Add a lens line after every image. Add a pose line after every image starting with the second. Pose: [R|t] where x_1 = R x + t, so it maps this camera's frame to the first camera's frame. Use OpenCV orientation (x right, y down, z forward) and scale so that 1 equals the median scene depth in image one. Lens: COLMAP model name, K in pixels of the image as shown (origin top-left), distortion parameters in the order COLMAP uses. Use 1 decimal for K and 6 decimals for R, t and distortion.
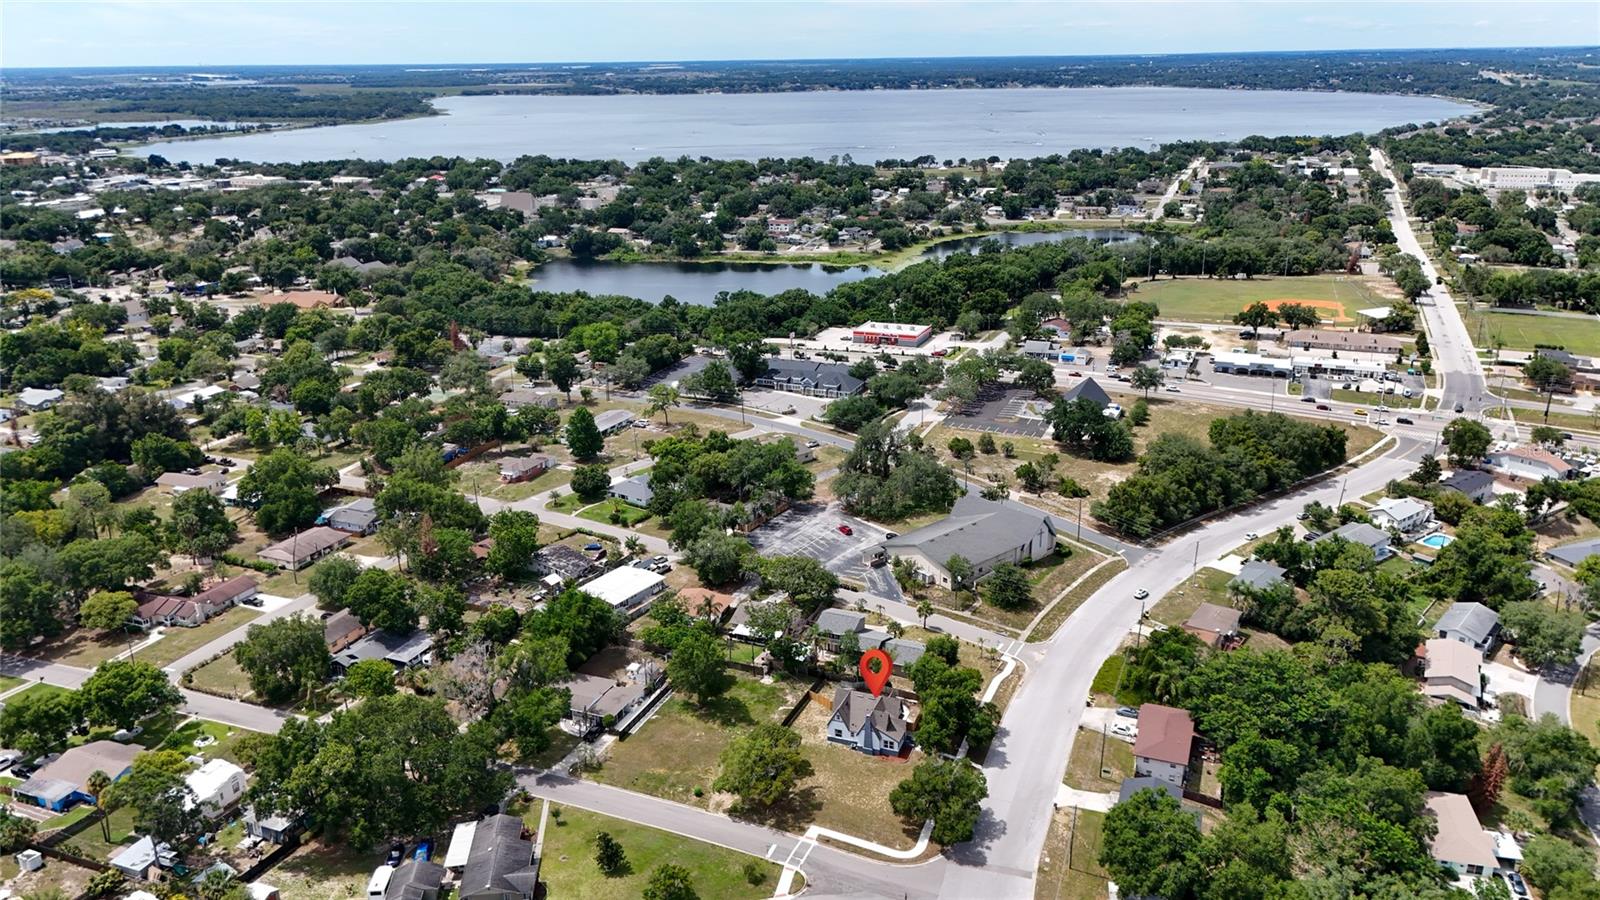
lens RADIAL K [[1173.4, 0, 805.1], [0, 1173.4, 457.6], [0, 0, 1]] dist [0.047918, -0.042717]
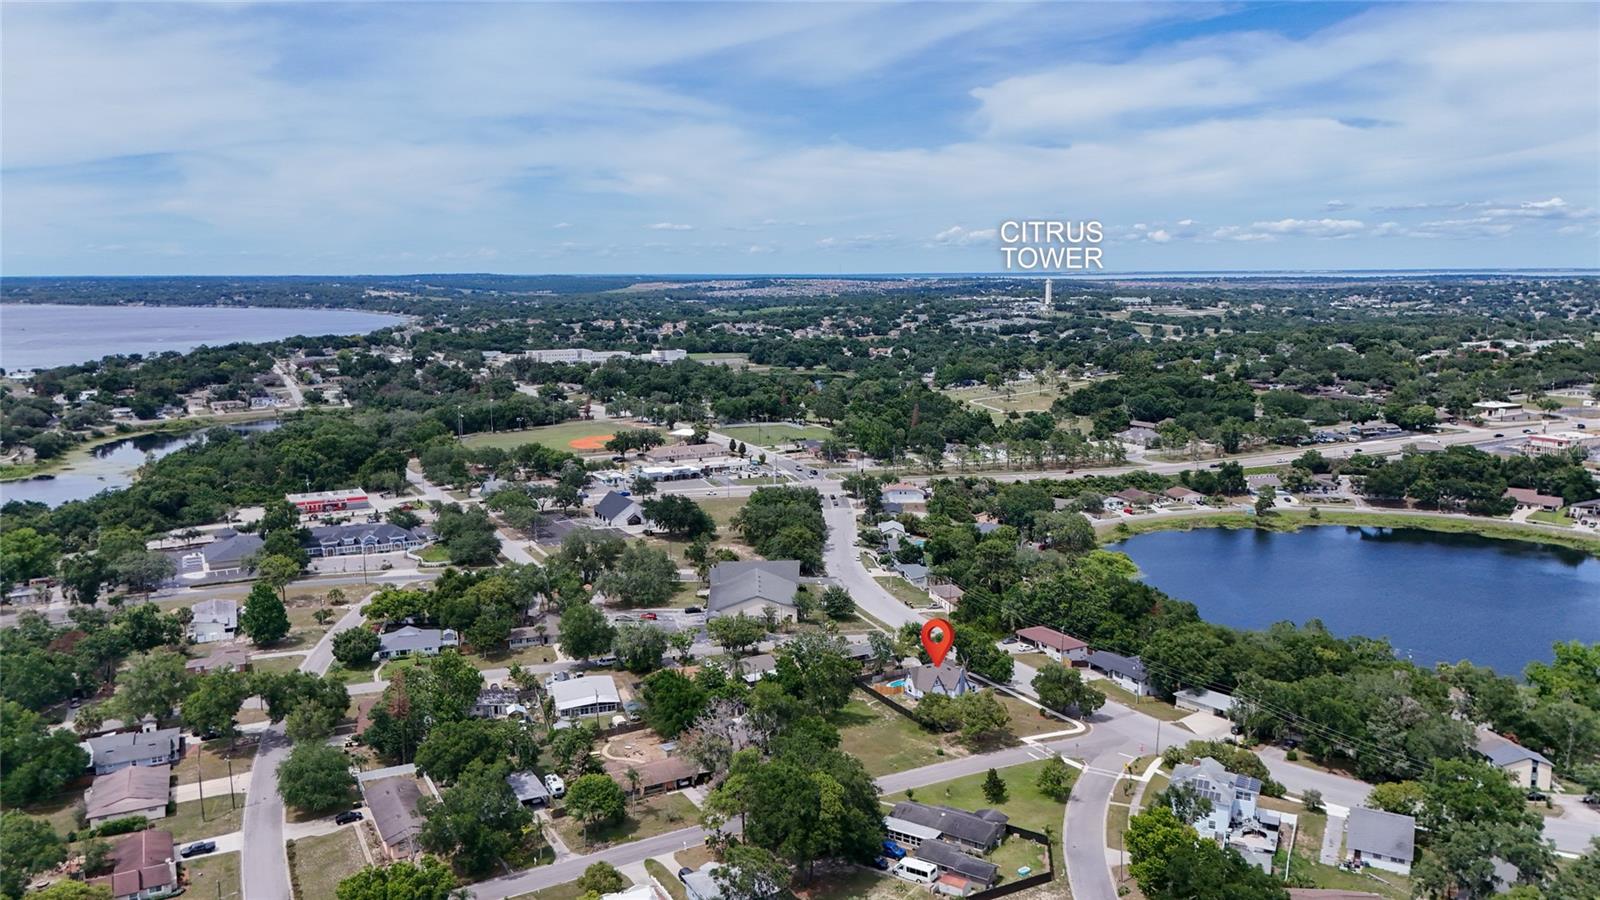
lens RADIAL K [[1173.4, 0, 800.0], [0, 1173.4, 448.3], [0, 0, 1]] dist [0.047918, -0.042717]
pose [[0.636249, -0.106662, 0.764075, -0.470303], [0.246046, 0.966732, -0.069932, 0.015492], [-0.731196, 0.232492, 0.641326, 0.118511]]
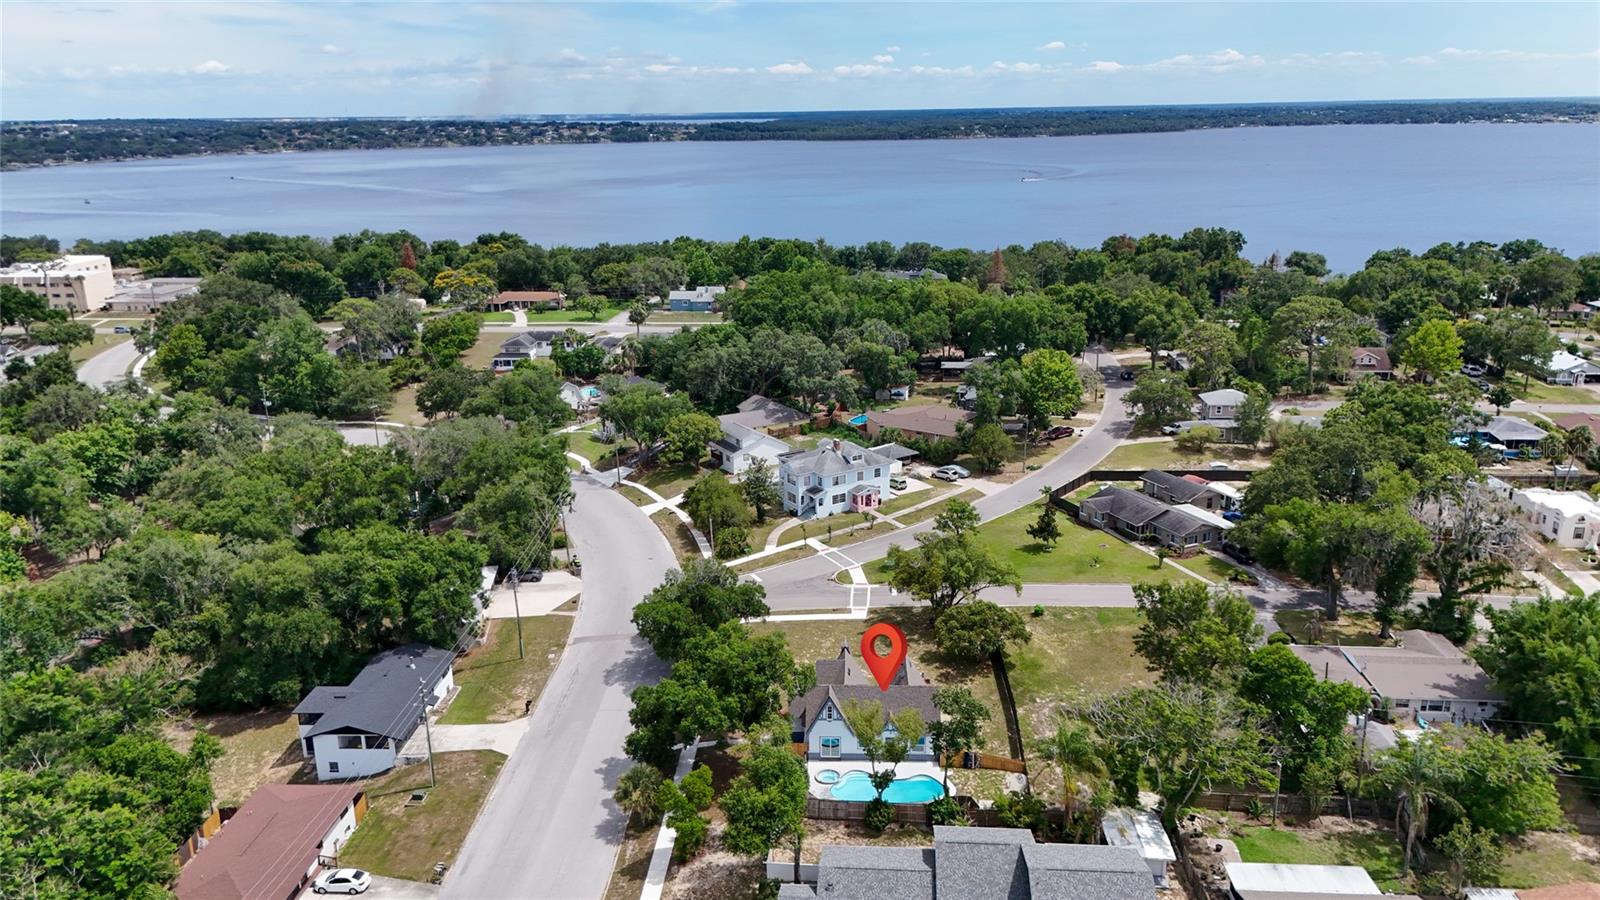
lens RADIAL K [[1173.4, 0, 799.8], [0, 1173.4, 450.3], [0, 0, 1]] dist [0.047918, -0.042717]
pose [[-0.950185, 0.106712, -0.292848, 0.108057], [-0.081881, 0.821103, 0.564877, -0.082795], [0.300738, 0.560716, -0.771462, 0.643644]]
